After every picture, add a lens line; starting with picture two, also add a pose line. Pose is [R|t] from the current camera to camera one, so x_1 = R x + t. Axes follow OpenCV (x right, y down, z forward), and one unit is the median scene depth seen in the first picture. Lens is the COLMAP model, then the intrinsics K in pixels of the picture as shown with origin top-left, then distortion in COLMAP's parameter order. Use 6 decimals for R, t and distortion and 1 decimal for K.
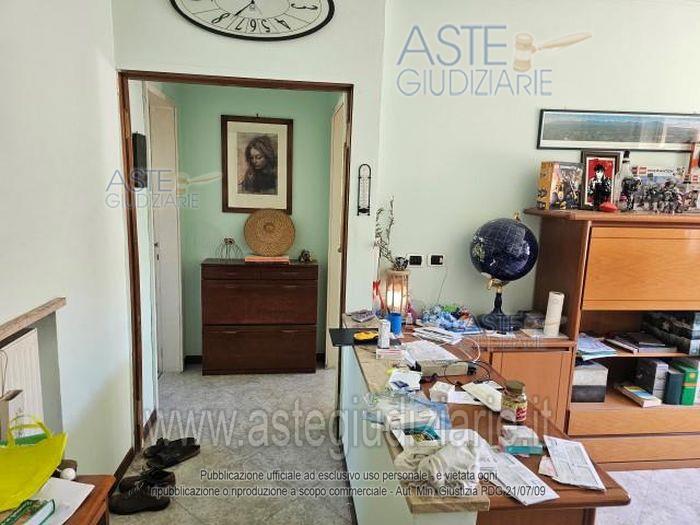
lens RADIAL K [[469.1, 0, 350.2], [0, 469.1, 258.8], [0, 0, 1]] dist [0.074507, -0.070000]
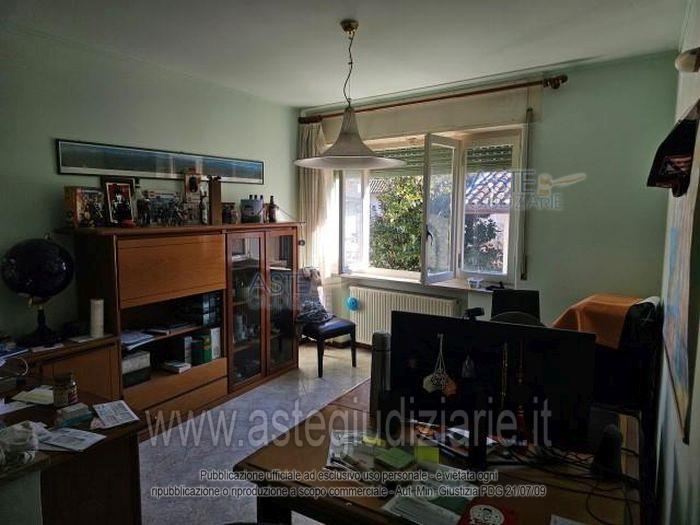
lens RADIAL K [[469.1, 0, 350.2], [0, 469.1, 258.8], [0, 0, 1]] dist [0.074507, -0.070000]
pose [[0.629221, -0.114956, 0.768678, -0.057147], [0.140343, 0.989549, 0.033106, 0.022075], [-0.764451, 0.087048, 0.638778, -0.220048]]
